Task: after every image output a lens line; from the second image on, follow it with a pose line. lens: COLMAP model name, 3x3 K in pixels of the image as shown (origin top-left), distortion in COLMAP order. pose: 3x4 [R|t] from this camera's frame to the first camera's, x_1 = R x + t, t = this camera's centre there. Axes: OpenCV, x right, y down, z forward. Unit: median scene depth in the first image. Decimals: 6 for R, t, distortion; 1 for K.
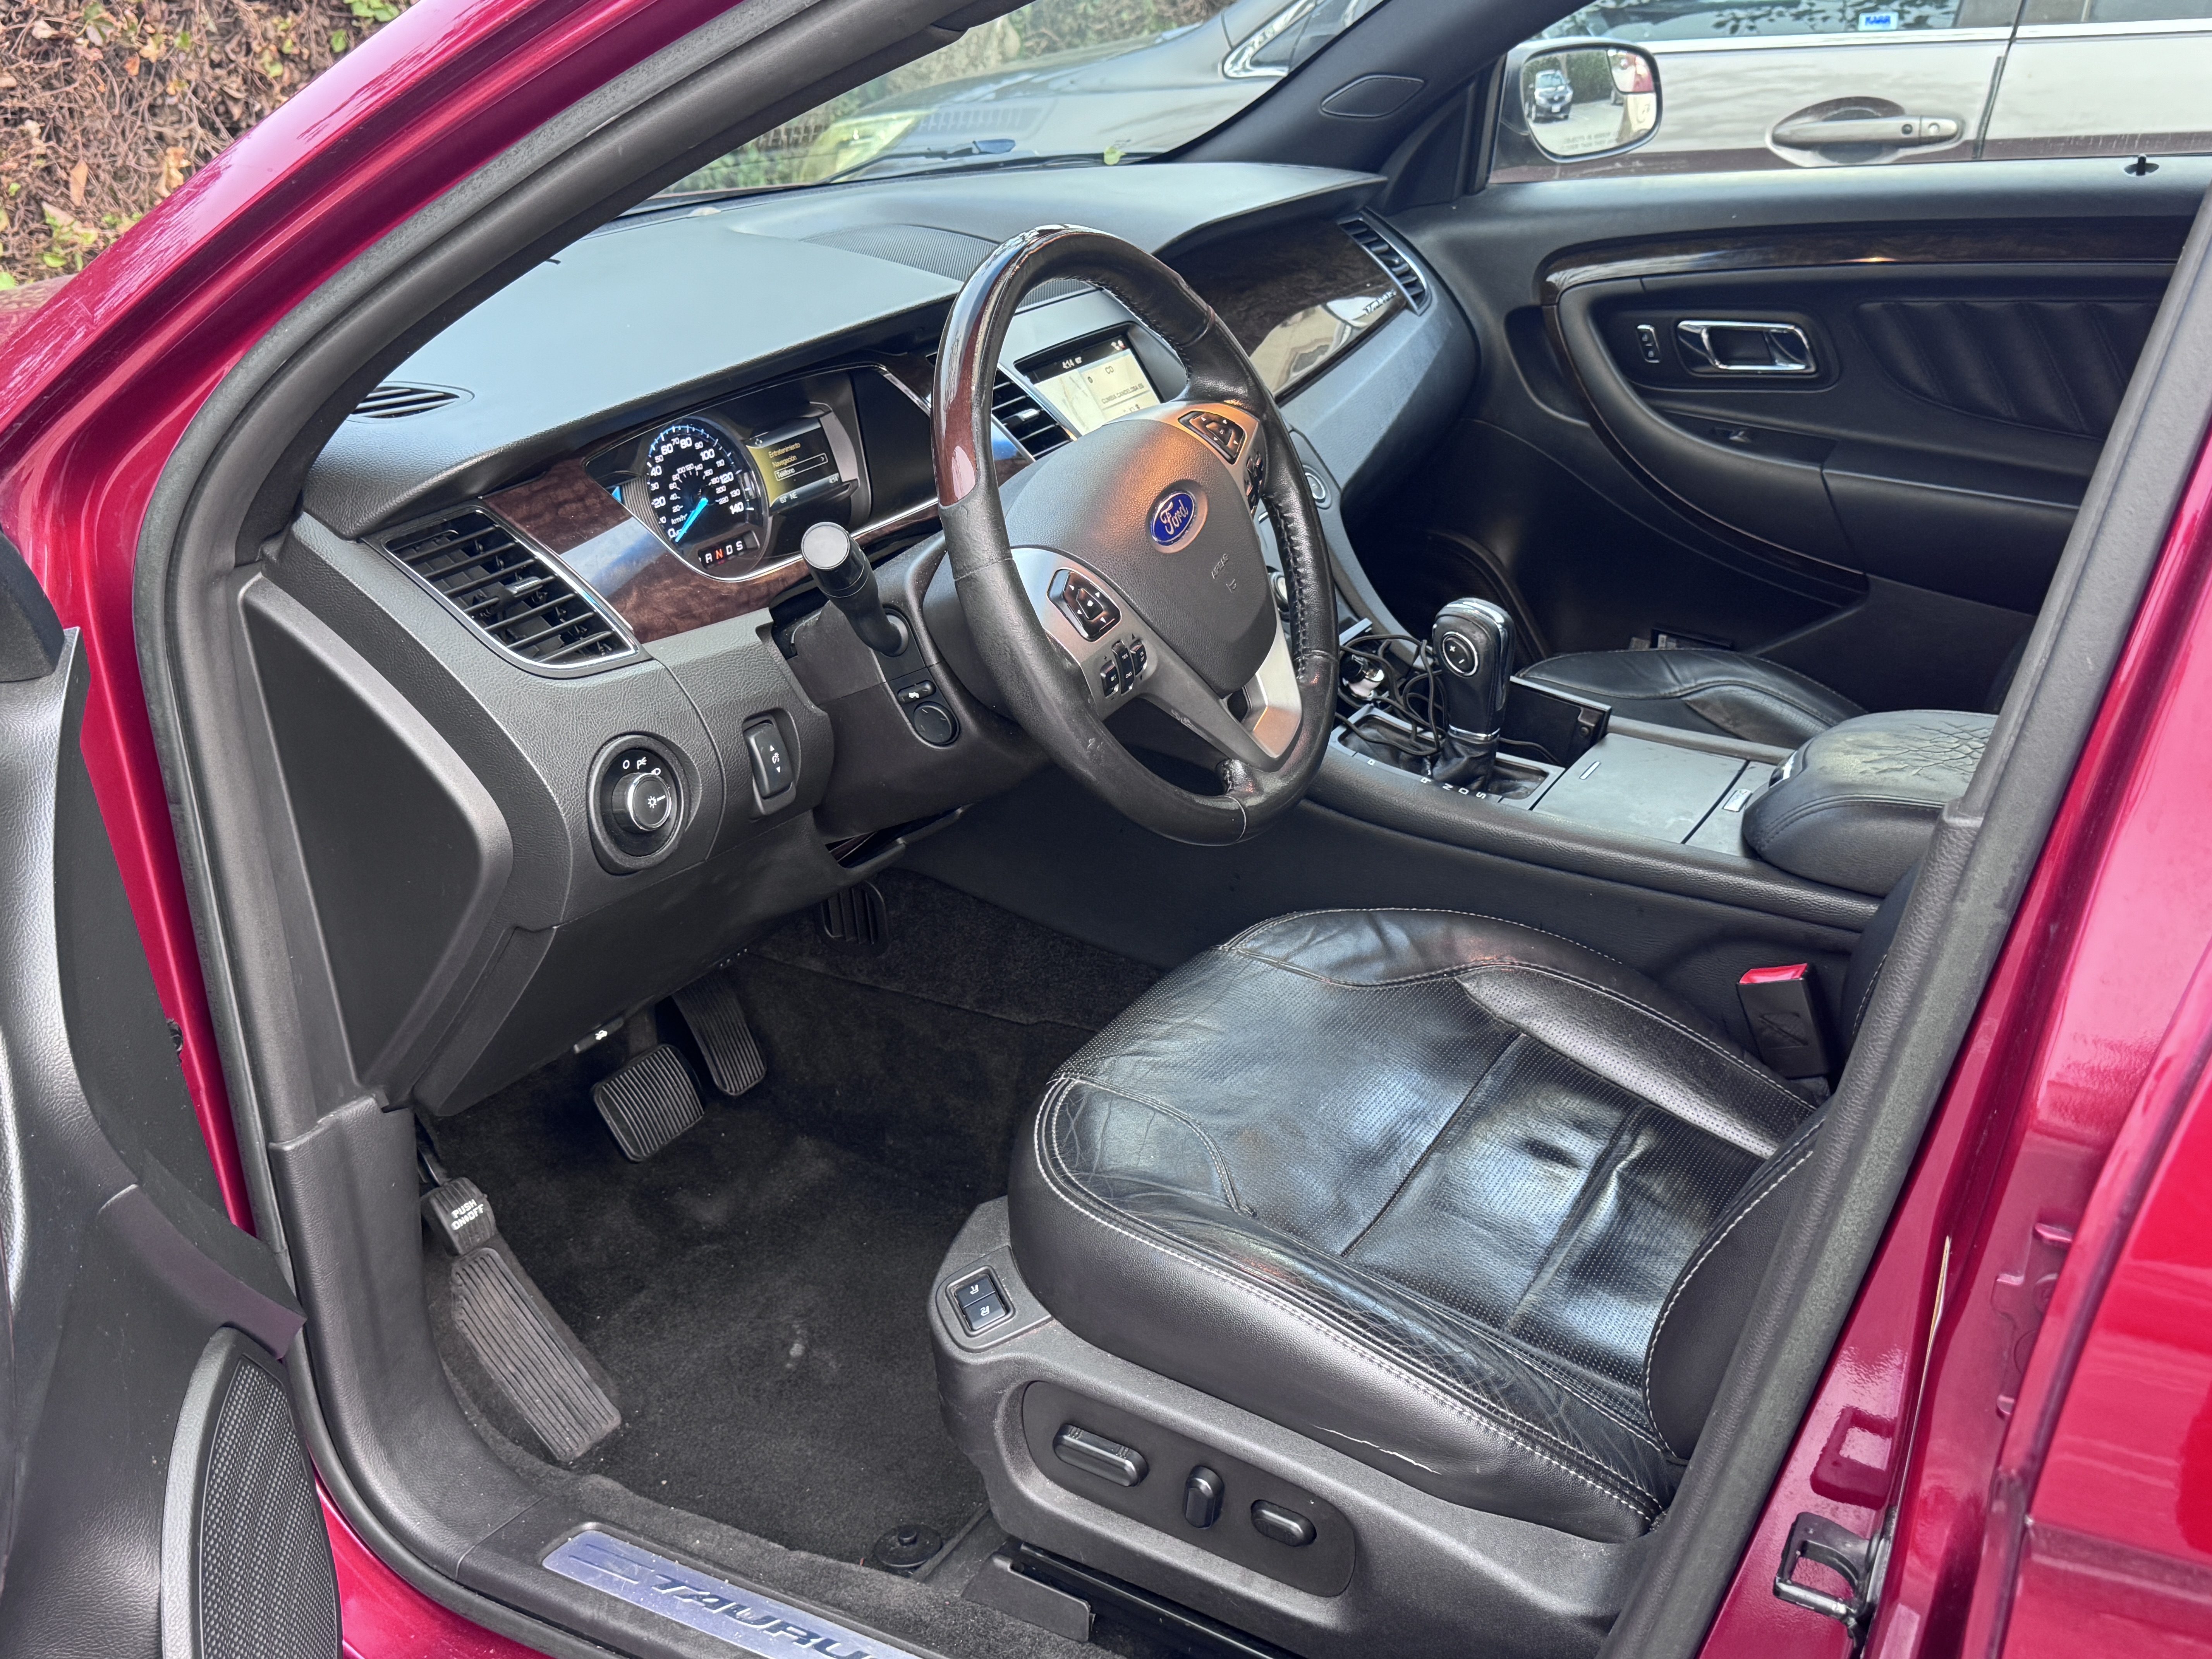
lens RADIAL K [[2208.7, 0, 1106.0], [0, 2208.7, 829.5], [0, 0, 1]] dist [0.185562, -0.450644]
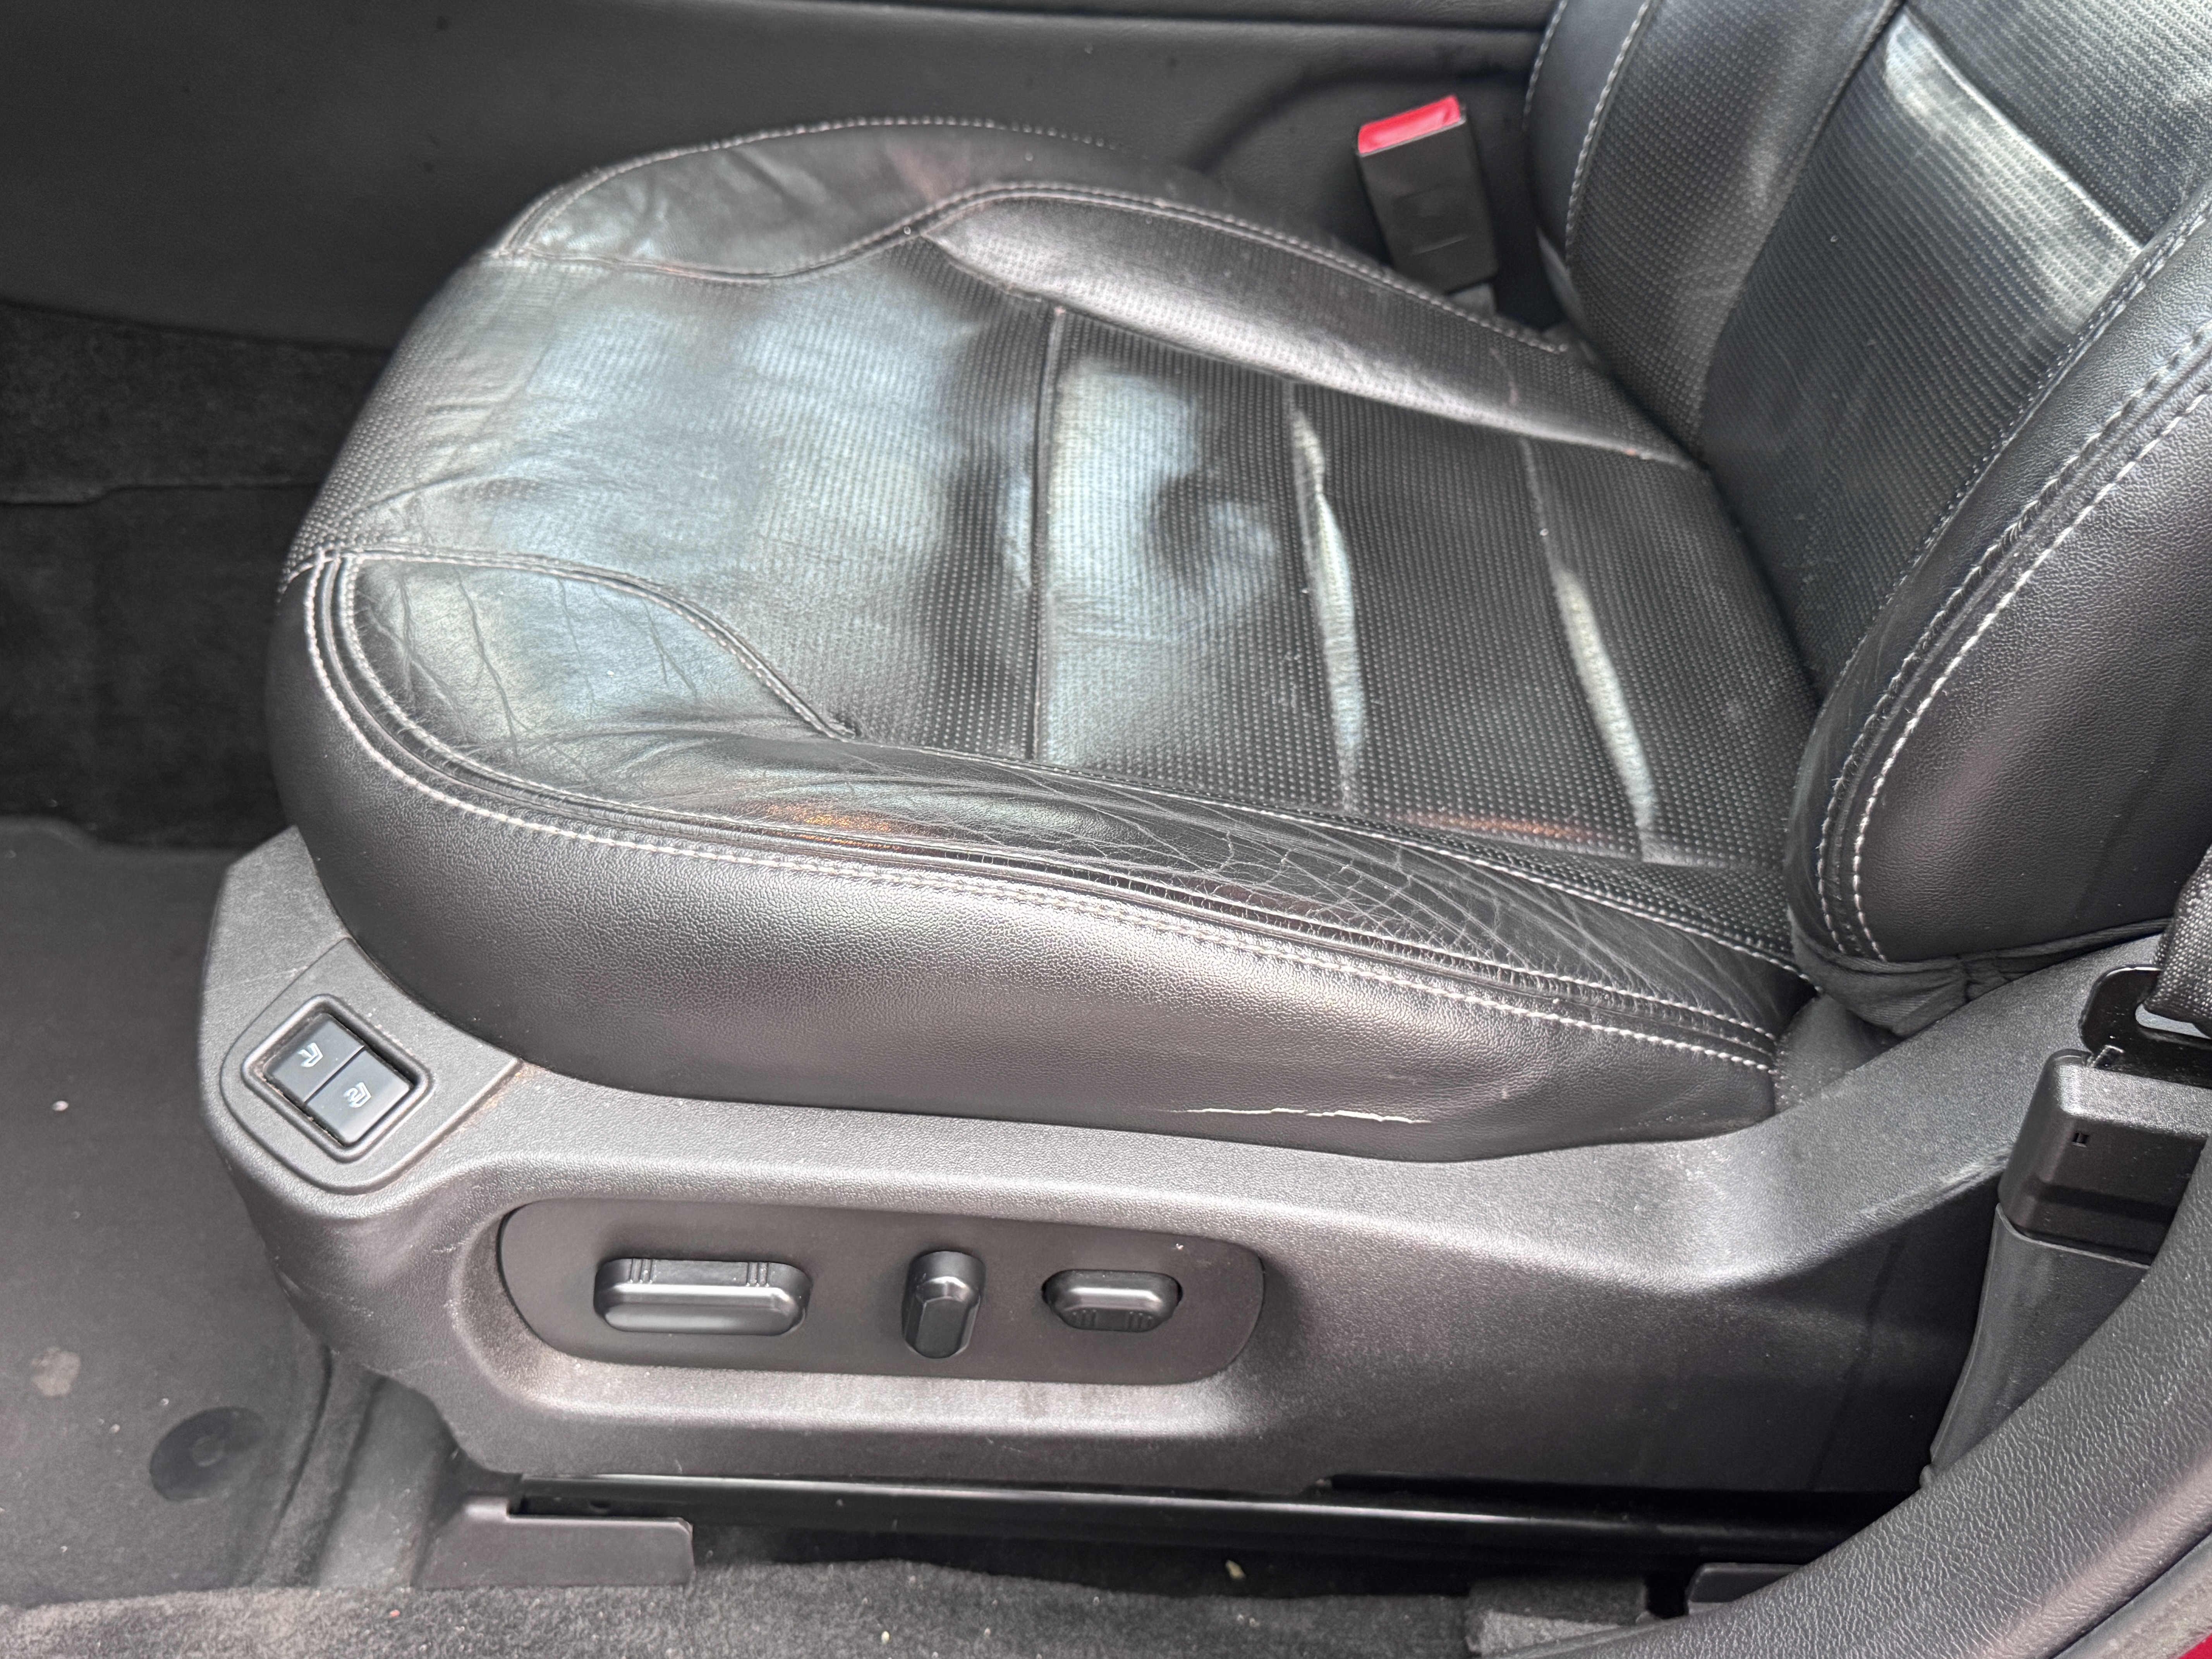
lens RADIAL K [[2208.7, 0, 1106.0], [0, 2208.7, 829.5], [0, 0, 1]] dist [0.185562, -0.450644]
pose [[0.872199, -0.281900, 0.399751, -0.082862], [0.165740, 0.939208, 0.300697, 0.052348], [-0.460216, -0.196013, 0.865898, 0.517758]]
